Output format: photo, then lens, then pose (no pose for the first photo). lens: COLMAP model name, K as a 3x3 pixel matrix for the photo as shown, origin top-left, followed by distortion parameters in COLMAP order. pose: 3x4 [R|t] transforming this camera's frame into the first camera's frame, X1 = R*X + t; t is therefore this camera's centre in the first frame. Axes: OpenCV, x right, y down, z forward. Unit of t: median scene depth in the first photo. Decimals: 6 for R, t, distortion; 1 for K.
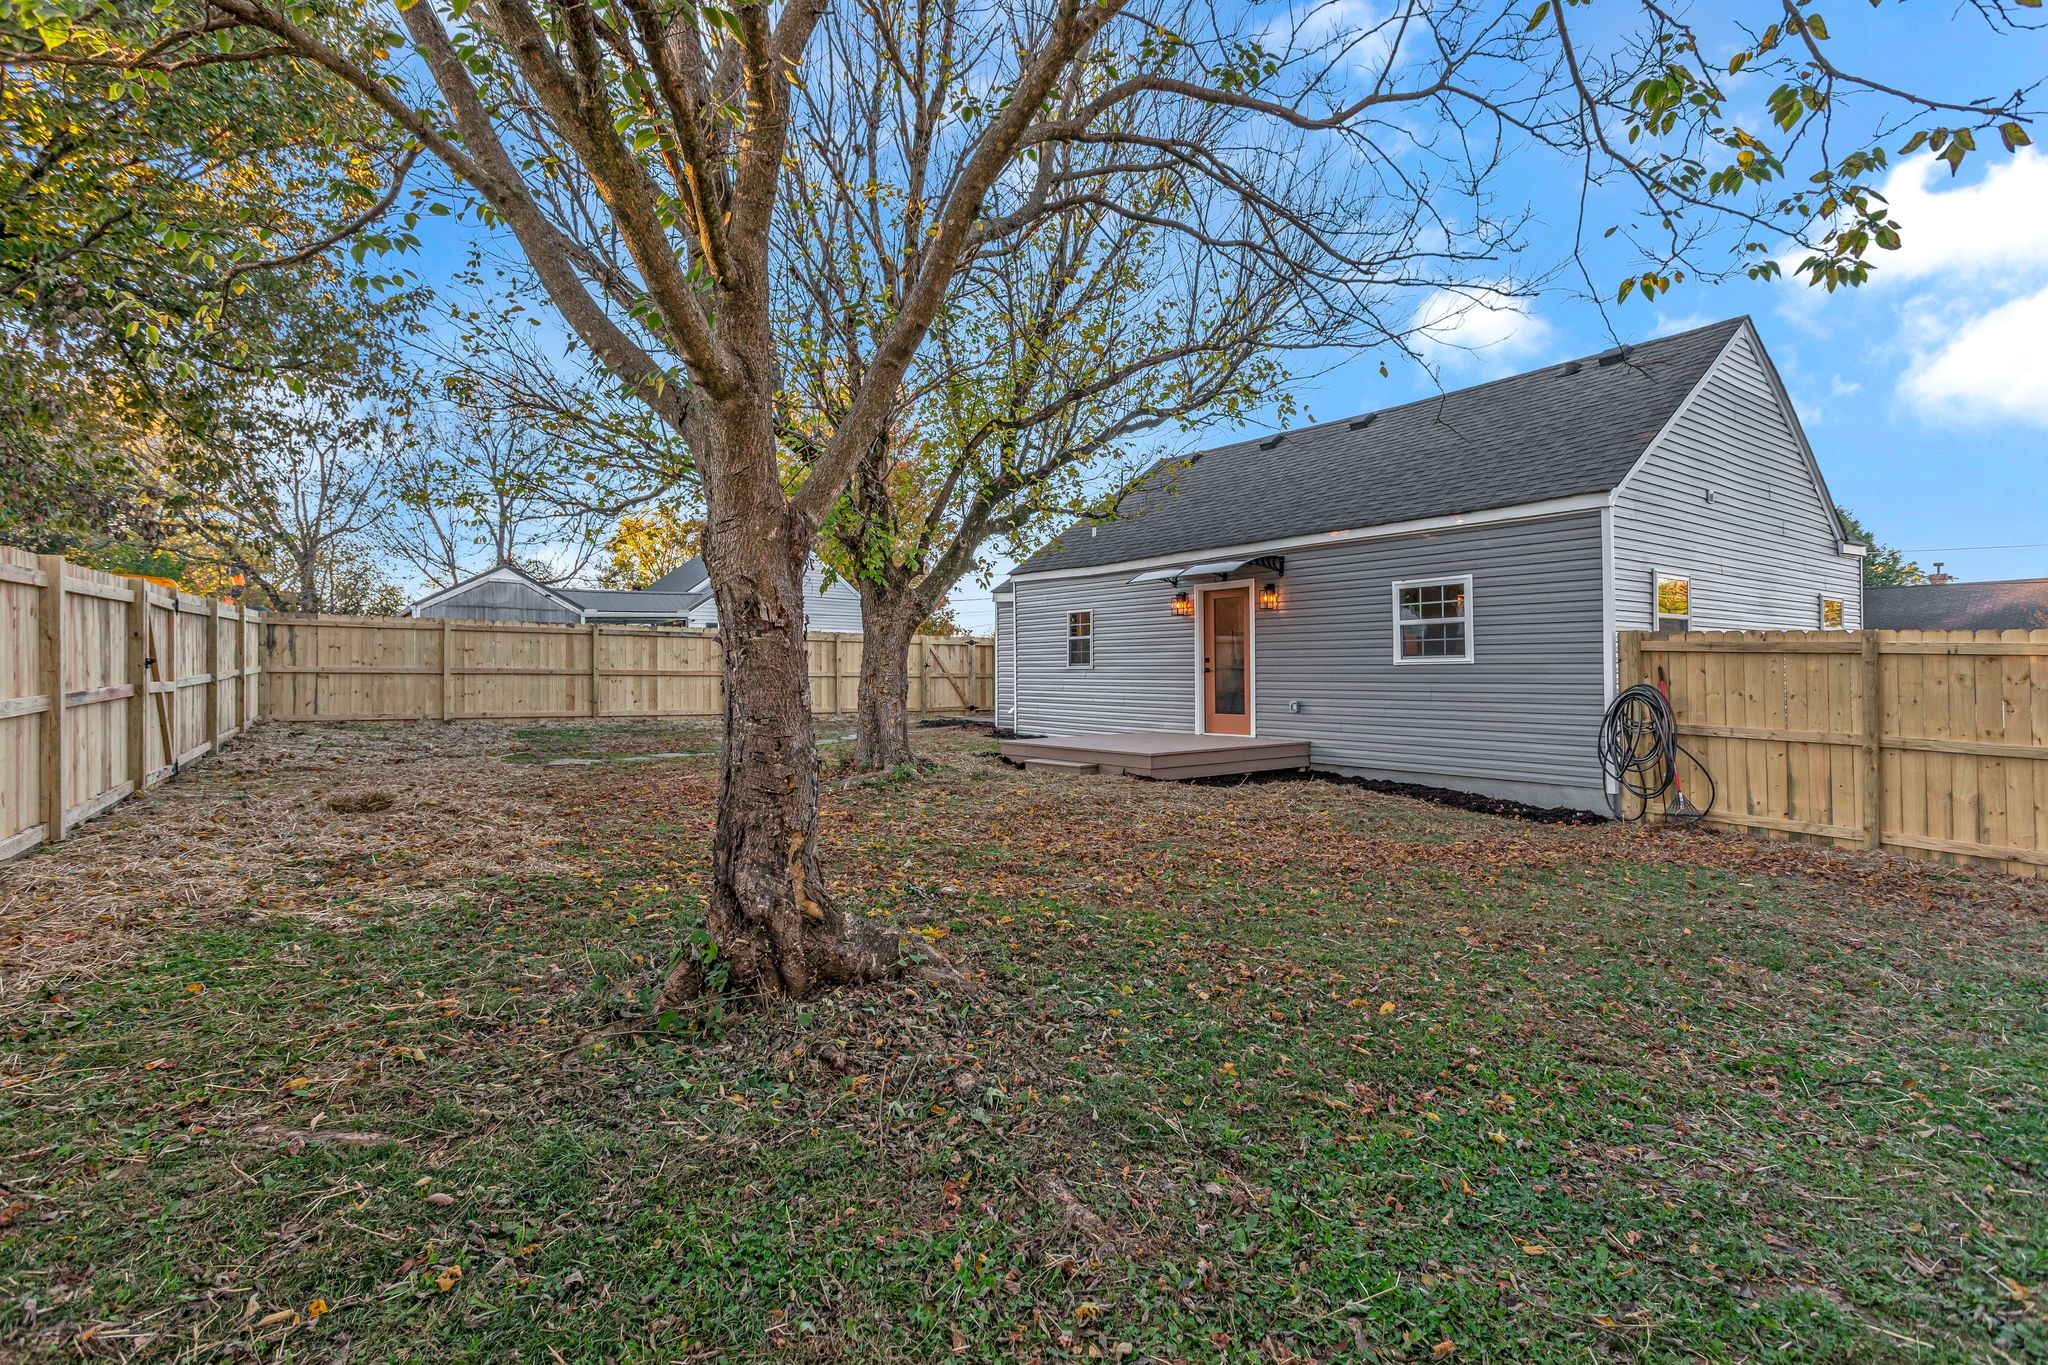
lens RADIAL K [[982.3, 0, 1031.3], [0, 982.3, 681.0], [0, 0, 1]] dist [-0.019043, 0.000466]
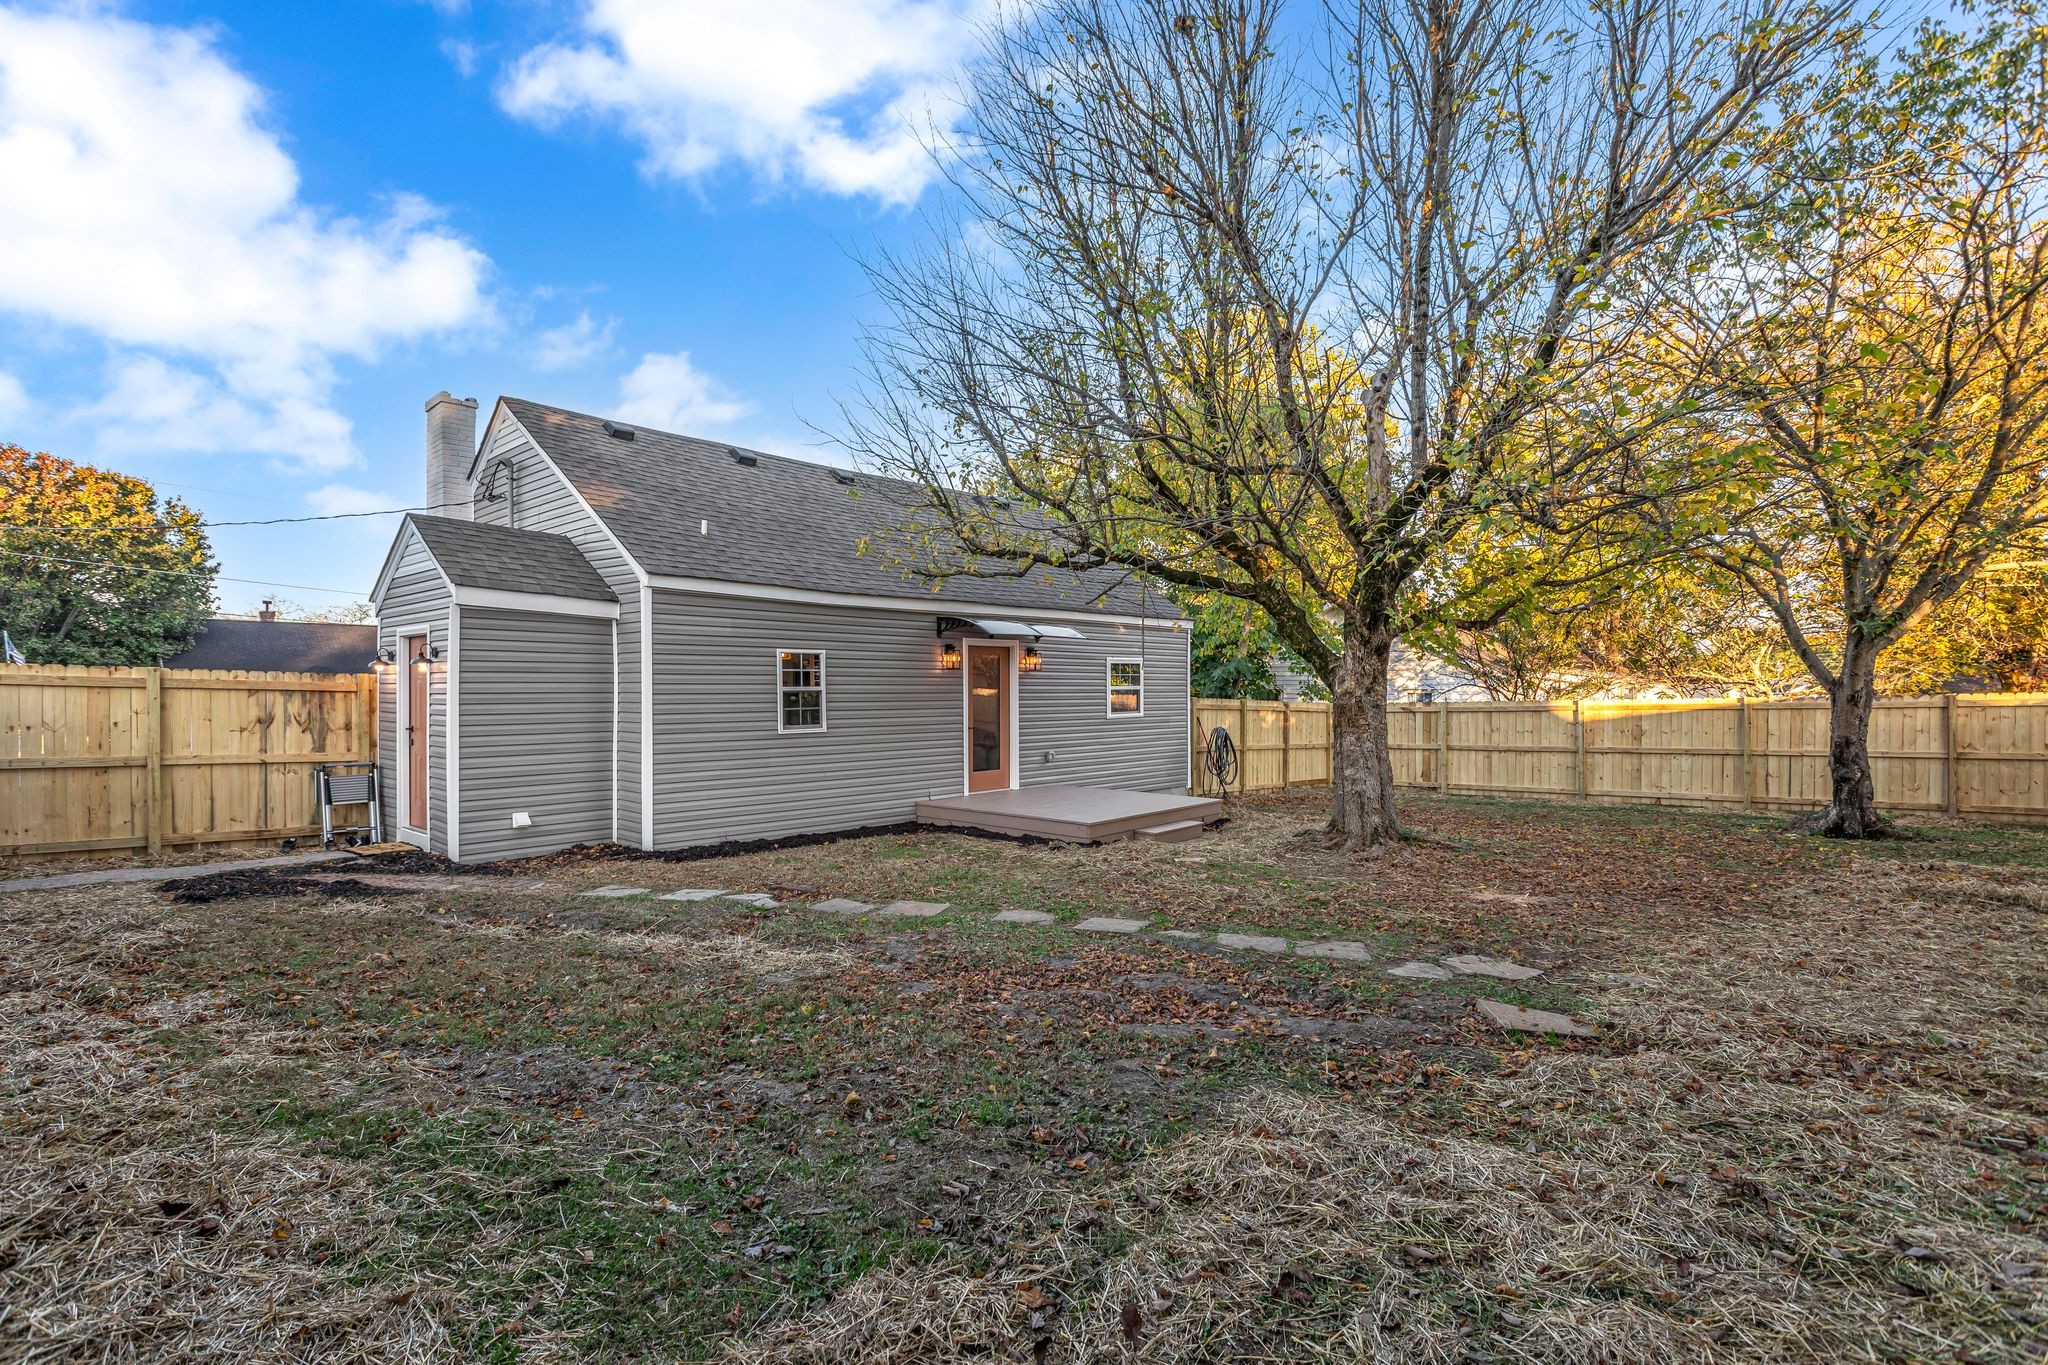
lens RADIAL K [[982.3, 0, 1031.3], [0, 982.3, 681.0], [0, 0, 1]] dist [-0.019043, 0.000466]
pose [[-0.183850, 0.015434, 0.982833, -0.676849], [0.017250, 0.999773, -0.012473, -0.037999], [-0.982803, 0.014661, -0.184074, 0.970868]]
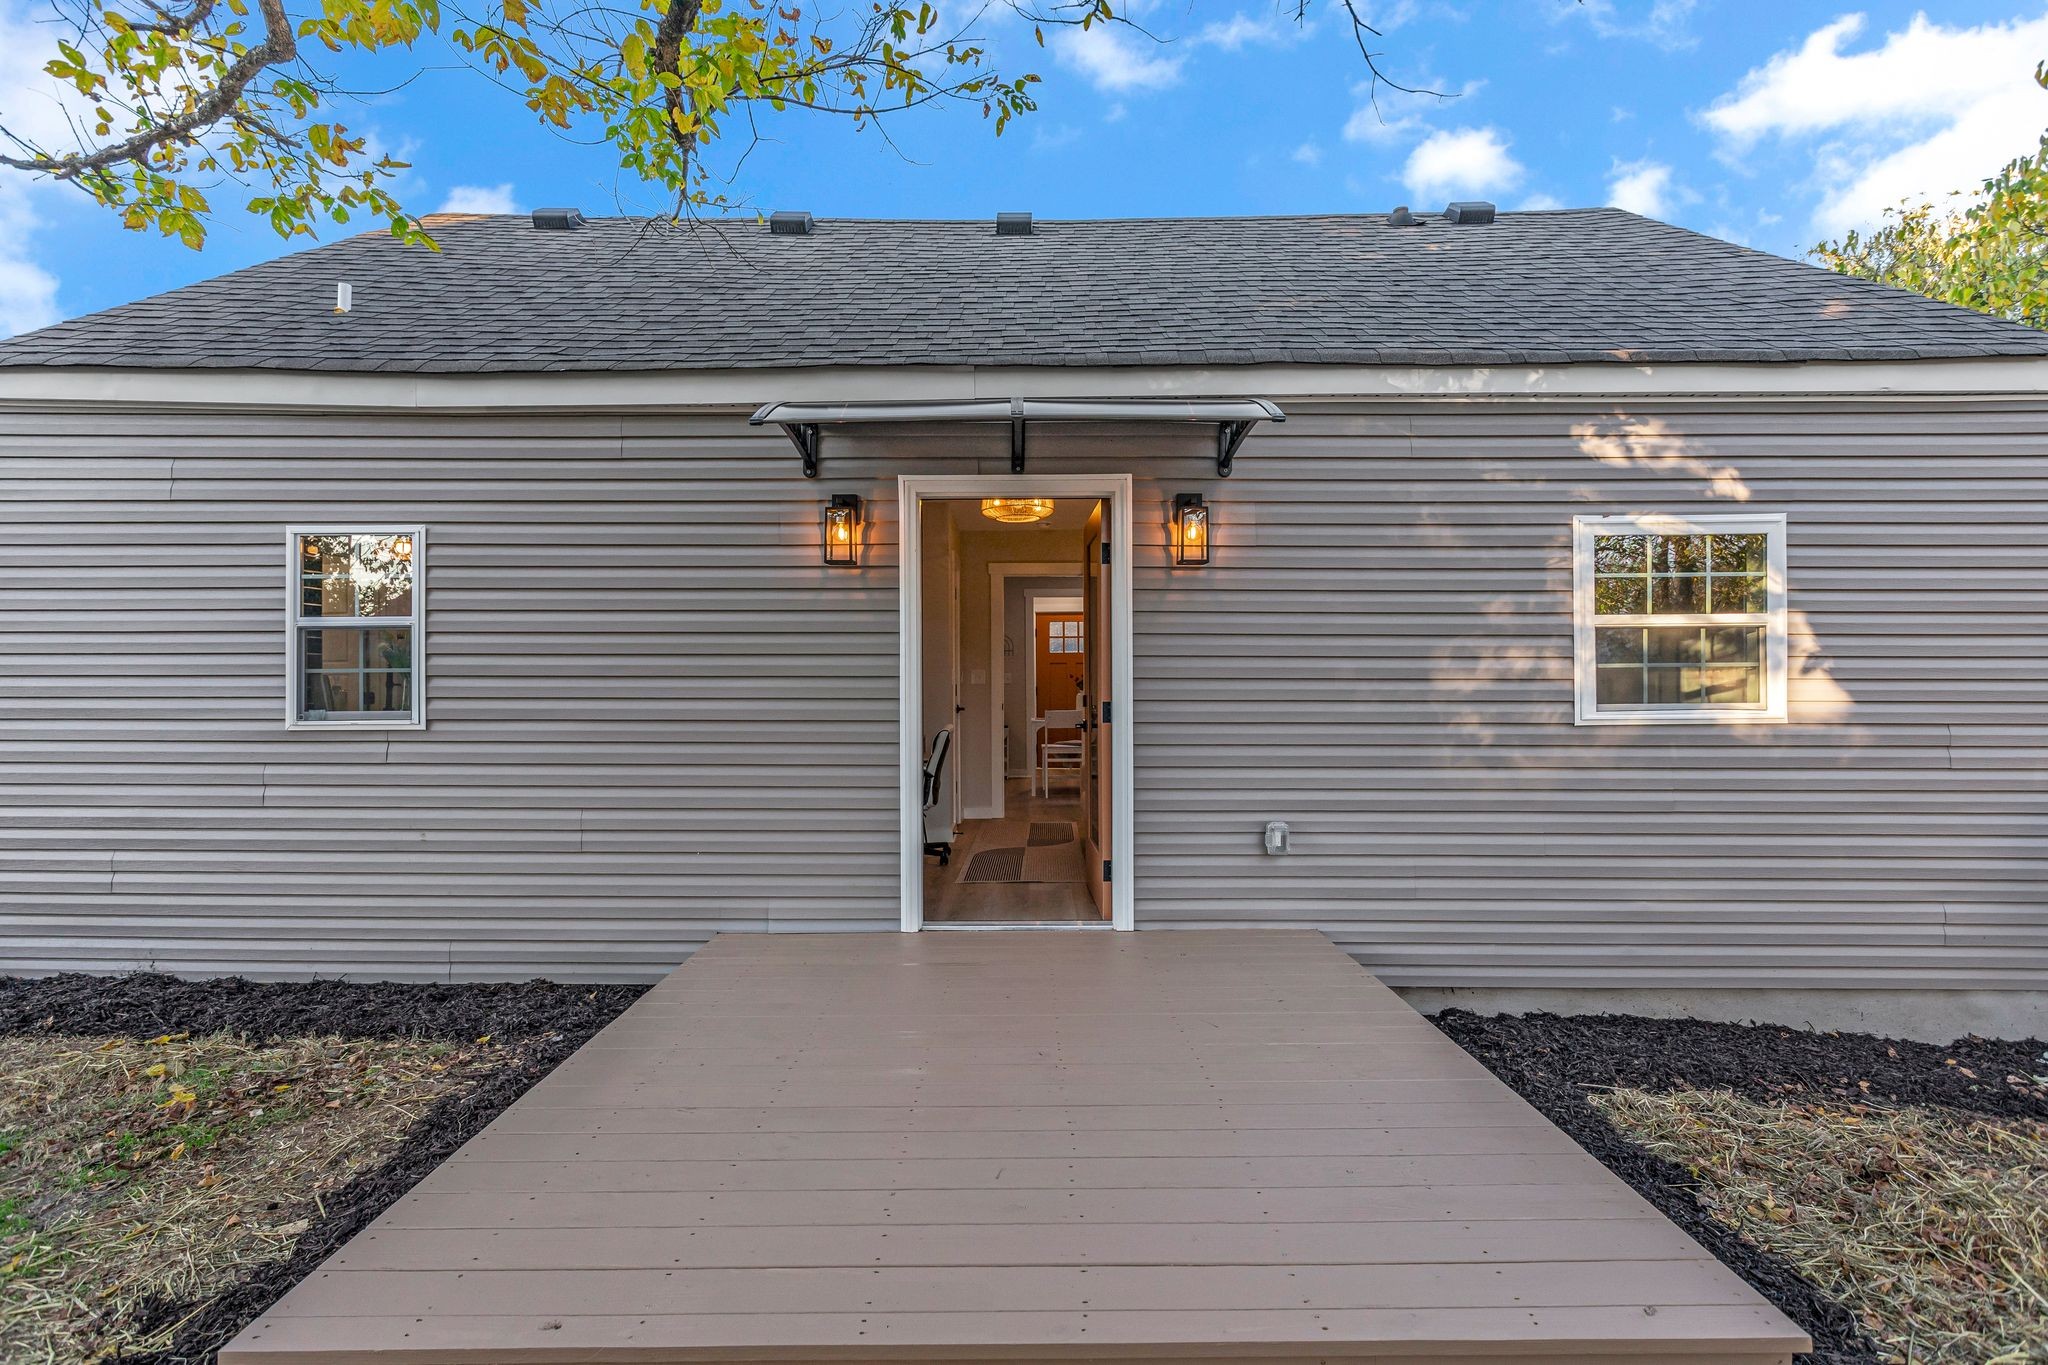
lens RADIAL K [[982.3, 0, 1031.3], [0, 982.3, 681.0], [0, 0, 1]] dist [-0.019043, 0.000466]
pose [[0.587654, 0.005708, 0.809092, -0.063977], [0.006086, 0.999916, -0.011474, -0.022435], [-0.809089, 0.011667, 0.587570, 0.677655]]
